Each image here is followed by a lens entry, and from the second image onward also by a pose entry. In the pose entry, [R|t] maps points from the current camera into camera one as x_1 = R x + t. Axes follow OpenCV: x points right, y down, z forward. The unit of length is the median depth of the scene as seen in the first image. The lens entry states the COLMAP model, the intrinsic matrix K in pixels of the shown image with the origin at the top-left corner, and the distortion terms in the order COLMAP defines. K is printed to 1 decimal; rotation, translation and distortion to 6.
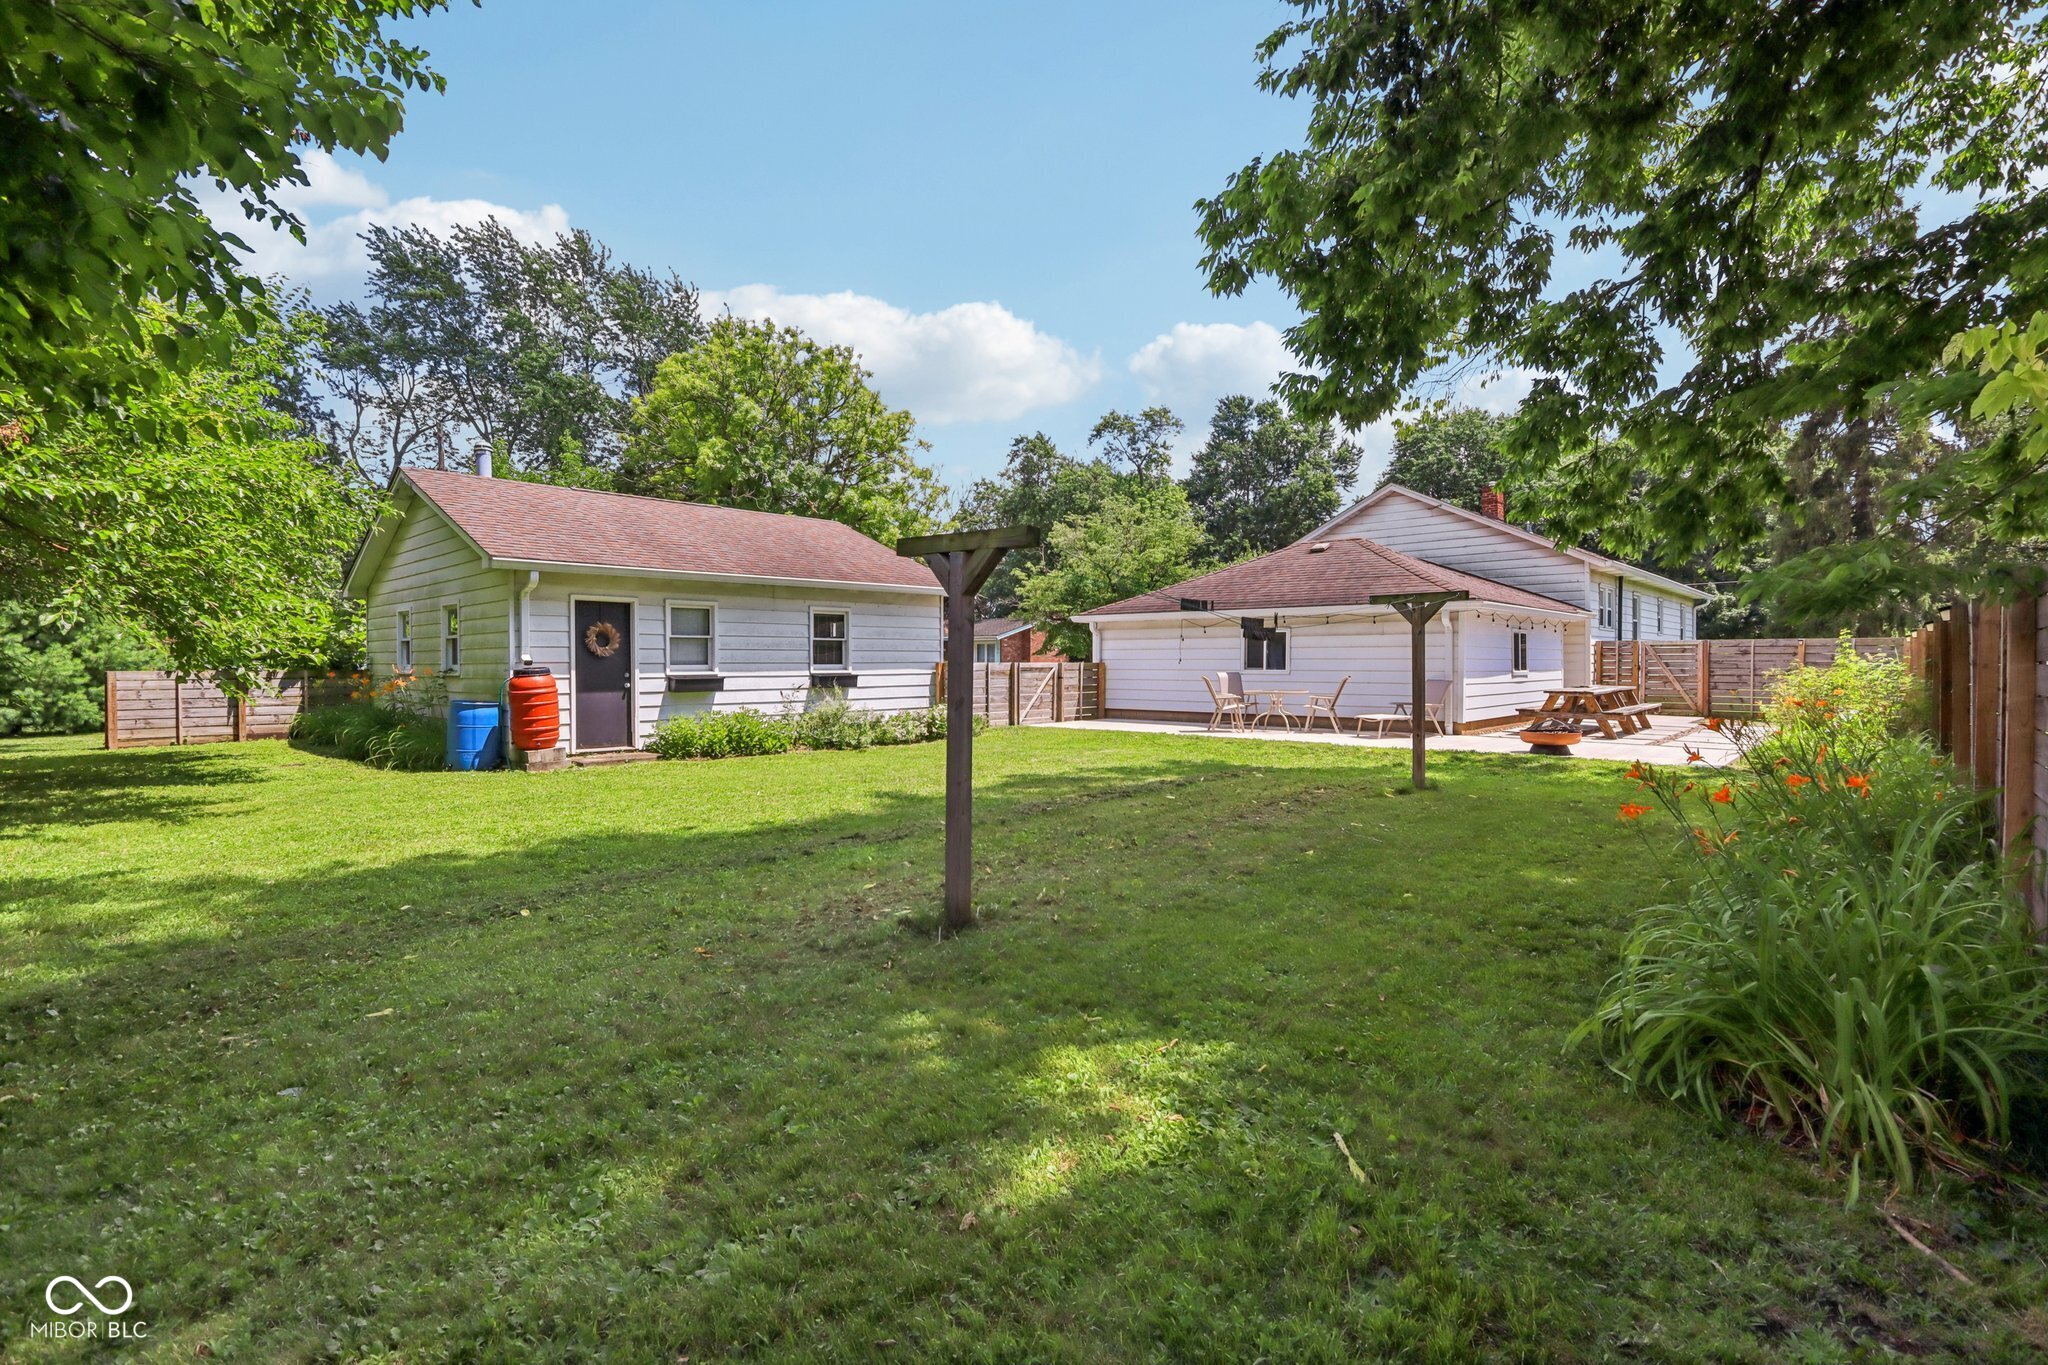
lens RADIAL K [[957.1, 0, 1018.7], [0, 957.1, 671.3], [0, 0, 1]] dist [-0.014147, -0.000250]
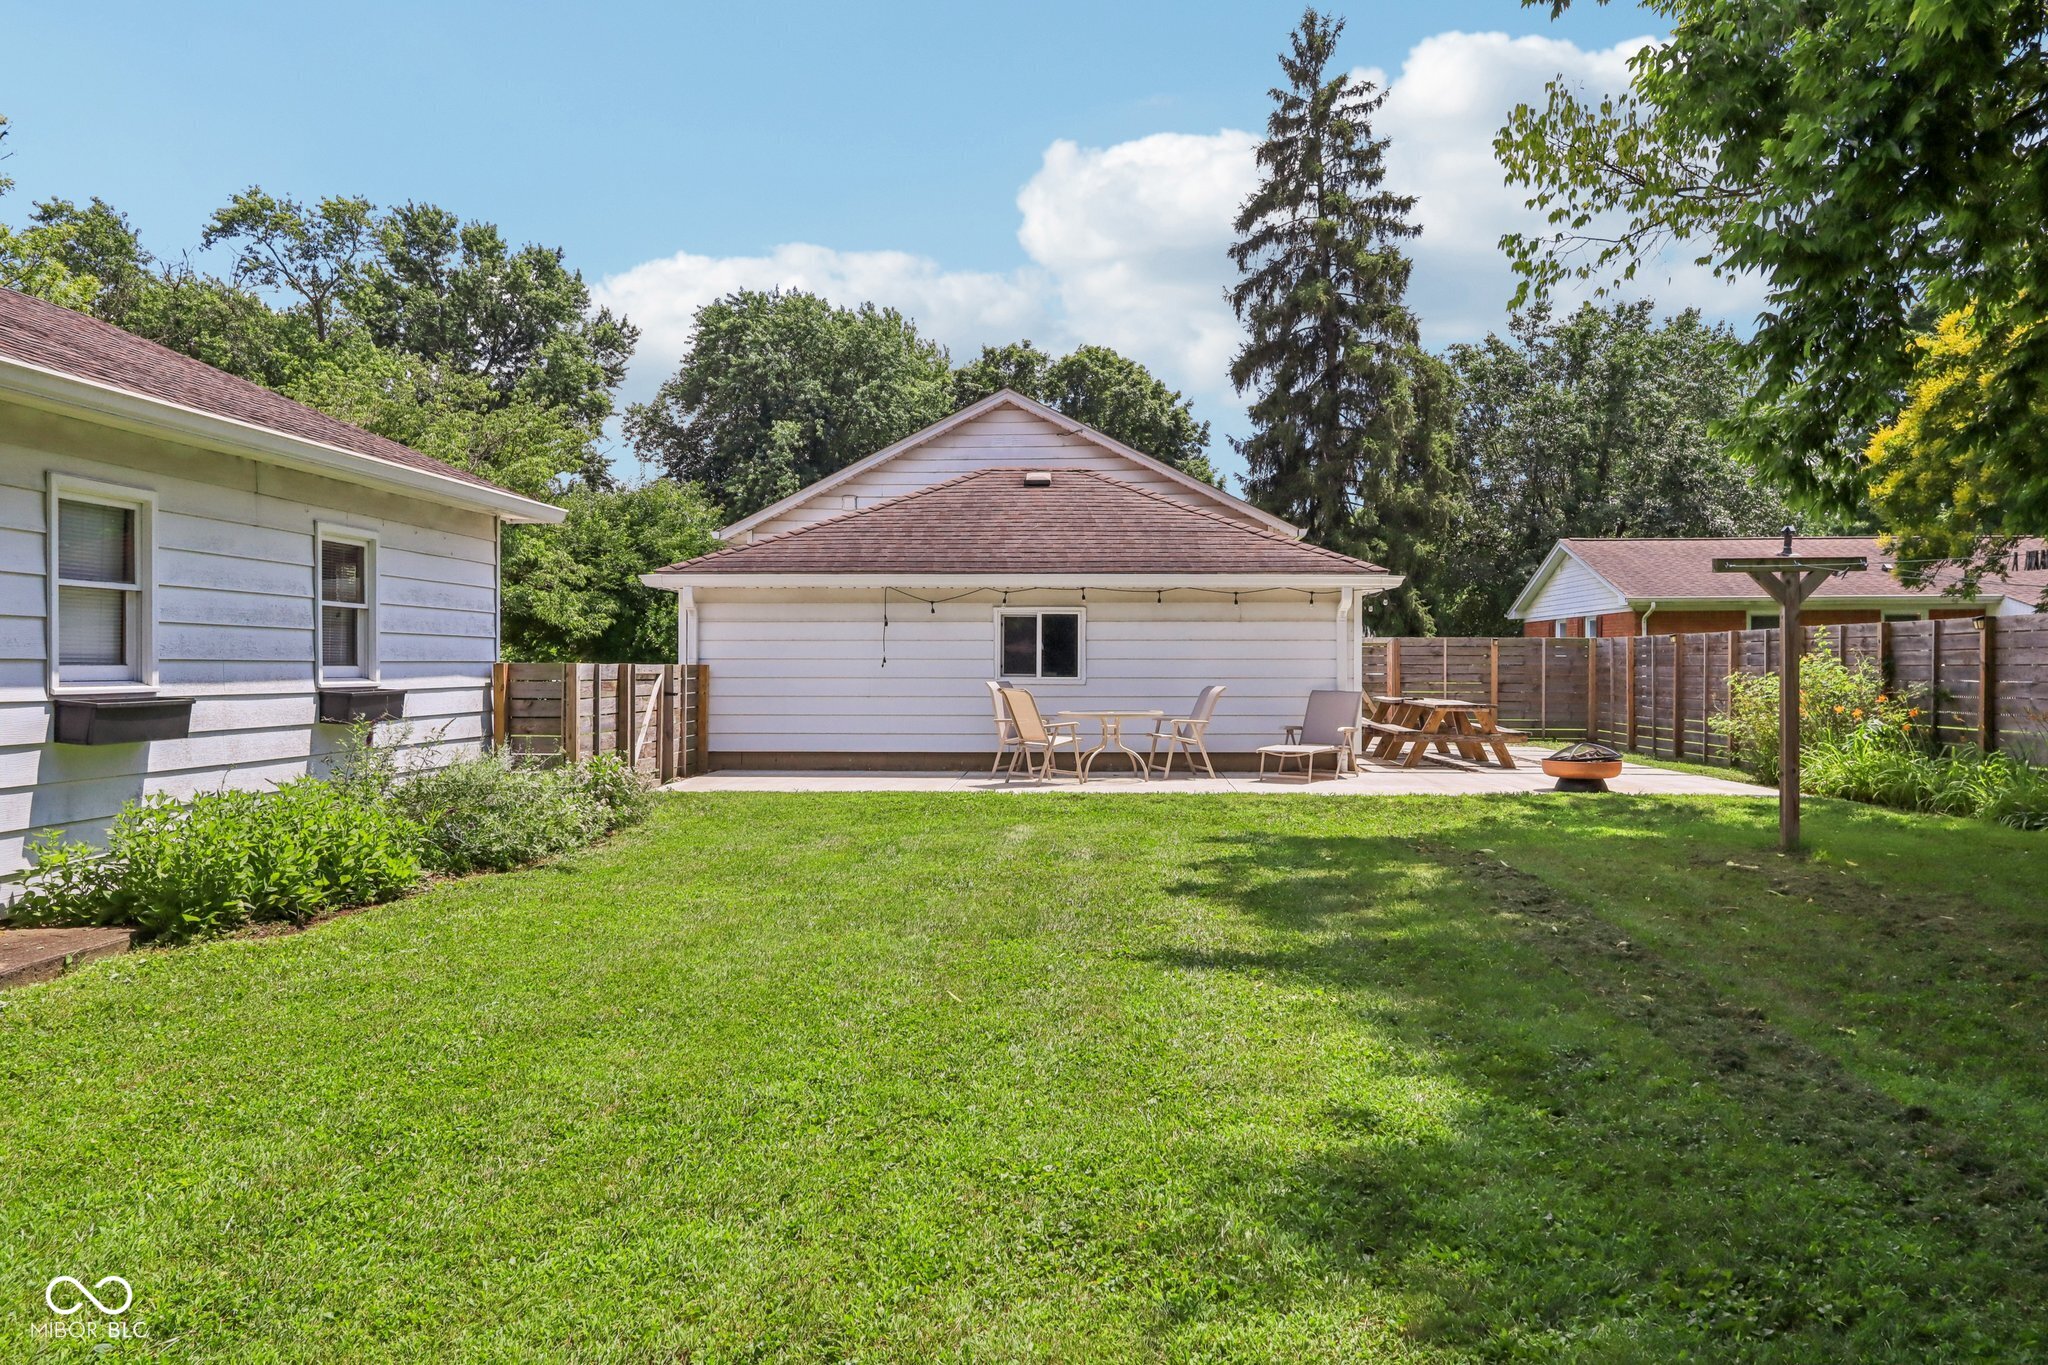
lens RADIAL K [[1515.5, 0, 1024.0], [0, 1515.5, 682.5], [0, 0, 1]] dist [-0.027580, -0.002441]
pose [[0.757324, -0.004861, 0.653021, -0.356130], [0.005045, 0.999986, 0.001593, 0.000326], [-0.653020, 0.002088, 0.757338, 0.287461]]
